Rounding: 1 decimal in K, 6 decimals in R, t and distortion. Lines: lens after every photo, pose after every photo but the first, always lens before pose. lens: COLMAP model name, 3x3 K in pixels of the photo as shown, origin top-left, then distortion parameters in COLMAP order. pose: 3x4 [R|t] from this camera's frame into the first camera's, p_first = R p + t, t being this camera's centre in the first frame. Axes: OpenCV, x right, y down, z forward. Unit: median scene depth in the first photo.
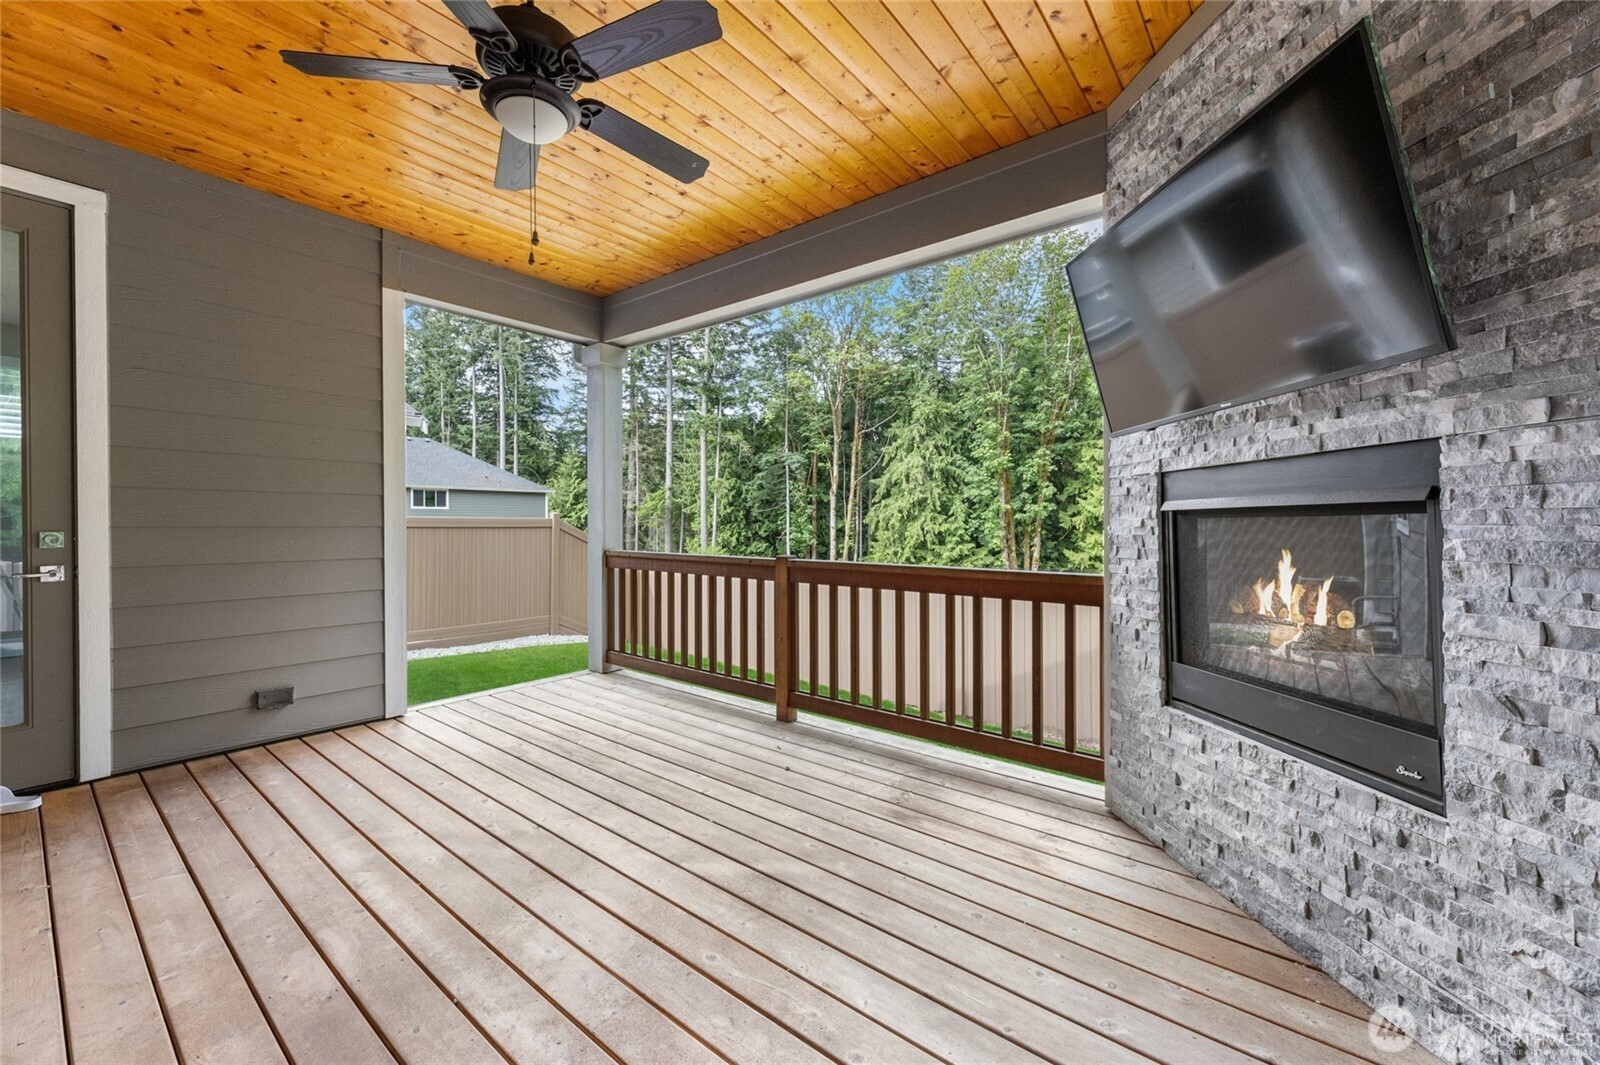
lens RADIAL K [[643.1, 0, 796.0], [0, 643.1, 527.3], [0, 0, 1]] dist [0.002713, 0.000393]
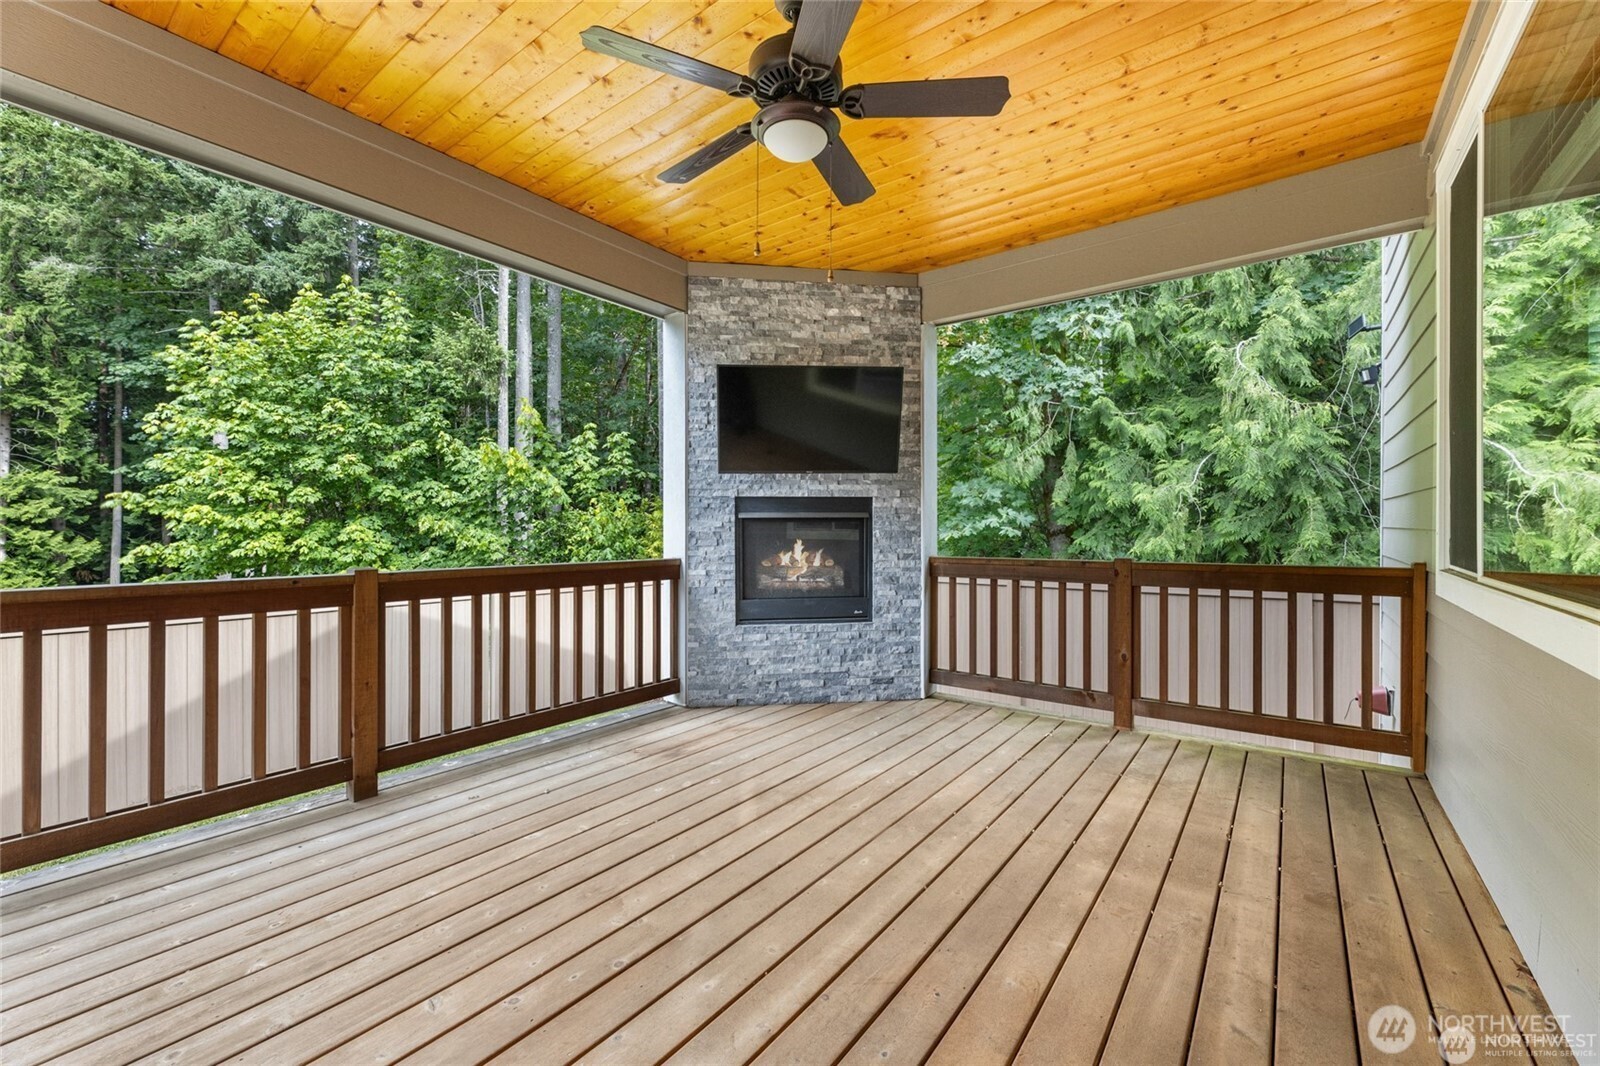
lens RADIAL K [[643.1, 0, 802.8], [0, 643.1, 530.0], [0, 0, 1]] dist [0.002713, 0.000393]
pose [[-0.035566, -0.007860, 0.999336, -1.150800], [0.003118, 0.999963, 0.007975, -0.005175], [-0.999362, 0.003400, -0.035540, 0.814093]]
